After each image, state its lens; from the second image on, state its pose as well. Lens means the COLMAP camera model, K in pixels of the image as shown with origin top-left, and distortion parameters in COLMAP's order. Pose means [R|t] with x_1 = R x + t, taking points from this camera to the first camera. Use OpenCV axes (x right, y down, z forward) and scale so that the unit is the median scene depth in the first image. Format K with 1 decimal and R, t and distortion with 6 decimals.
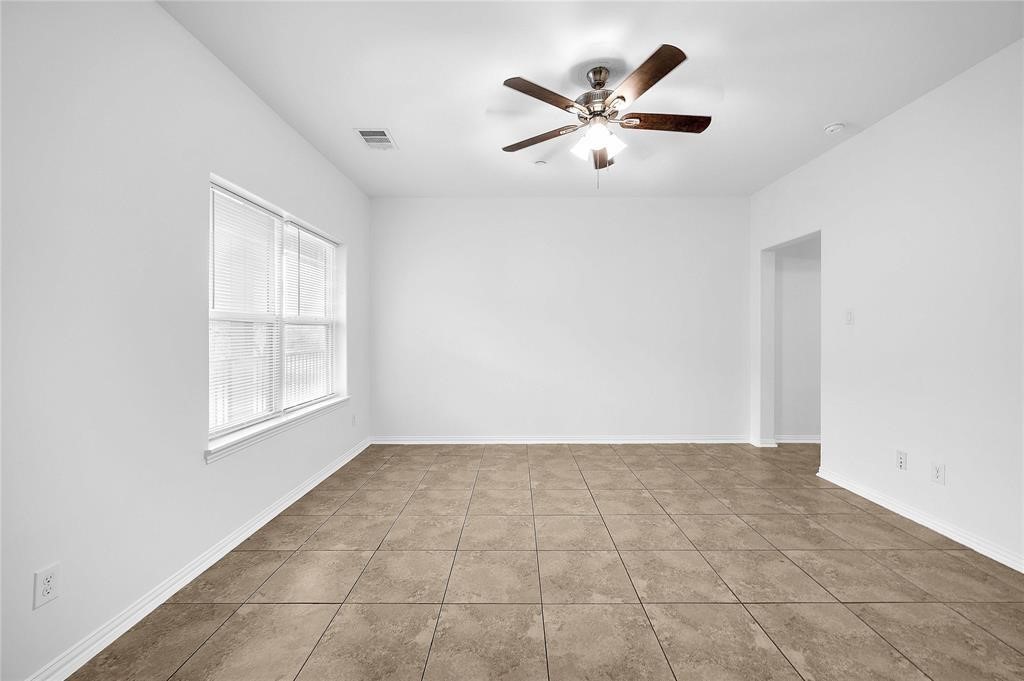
lens RADIAL K [[419.1, 0, 512.9], [0, 419.1, 335.9], [0, 0, 1]] dist [-0.002313, -0.000009]
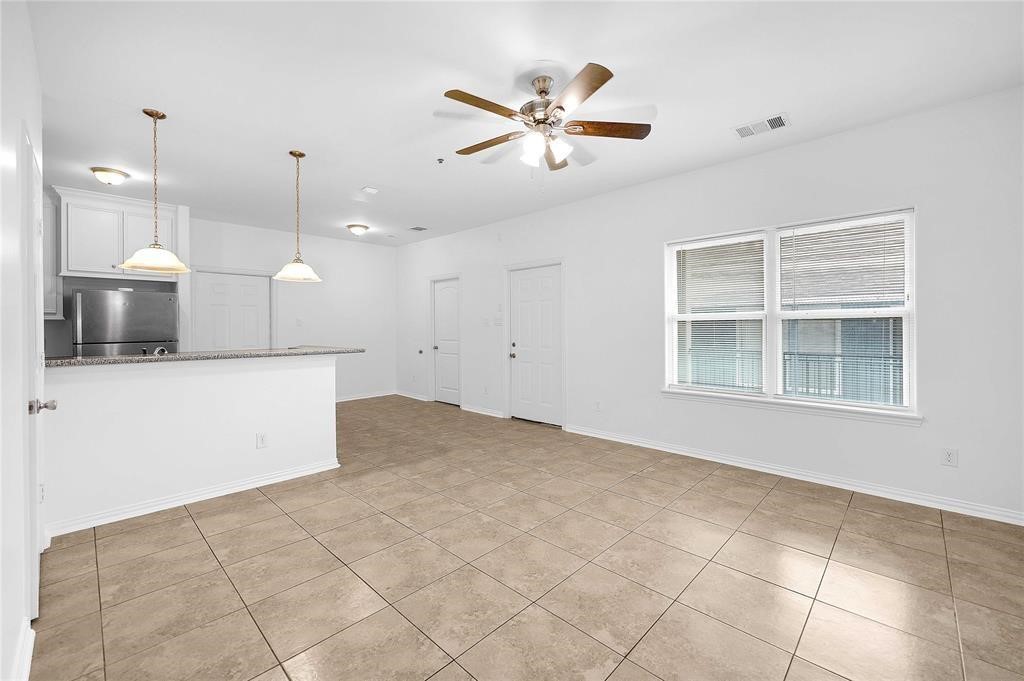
lens RADIAL K [[419.1, 0, 512.0], [0, 419.1, 330.3], [0, 0, 1]] dist [-0.002313, -0.000009]
pose [[-0.693292, 0.012036, -0.720556, 1.056851], [0.000958, 0.999875, 0.015779, -0.023800], [0.720656, 0.010249, -0.693217, 1.738278]]
